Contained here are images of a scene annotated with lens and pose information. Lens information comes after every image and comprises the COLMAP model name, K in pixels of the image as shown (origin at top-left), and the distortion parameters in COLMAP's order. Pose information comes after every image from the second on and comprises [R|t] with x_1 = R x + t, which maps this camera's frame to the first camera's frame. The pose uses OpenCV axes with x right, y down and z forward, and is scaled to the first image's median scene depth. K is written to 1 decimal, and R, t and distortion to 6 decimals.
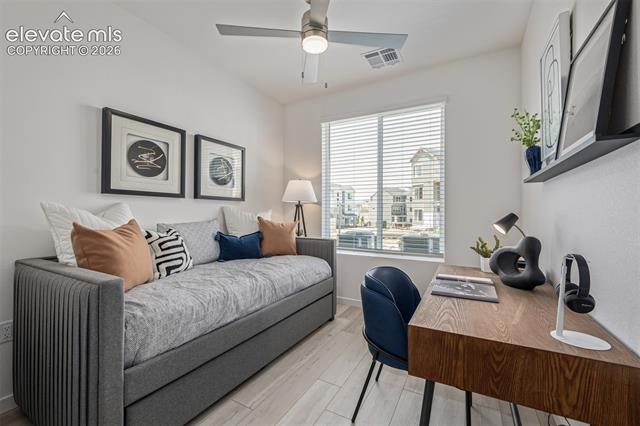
lens RADIAL K [[272.9, 0, 318.4], [0, 272.9, 210.3], [0, 0, 1]] dist [0.000102, 0.000005]
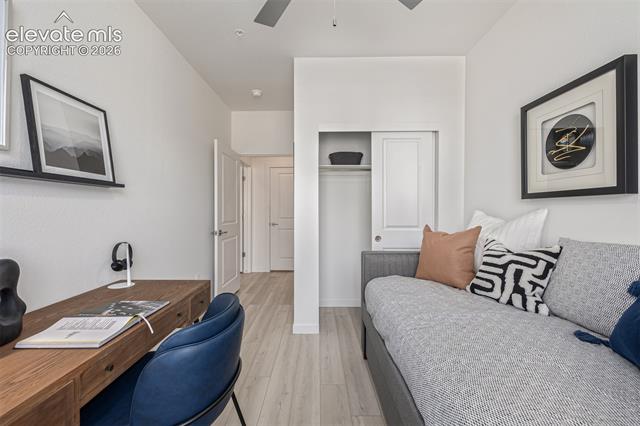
lens RADIAL K [[272.9, 0, 316.8], [0, 272.9, 211.1], [0, 0, 1]] dist [0.000102, 0.000005]
pose [[-0.876799, -0.002206, -0.480852, 0.275613], [0.001187, 0.999976, -0.006752, -0.013799], [0.480856, -0.006491, -0.876776, 1.399565]]
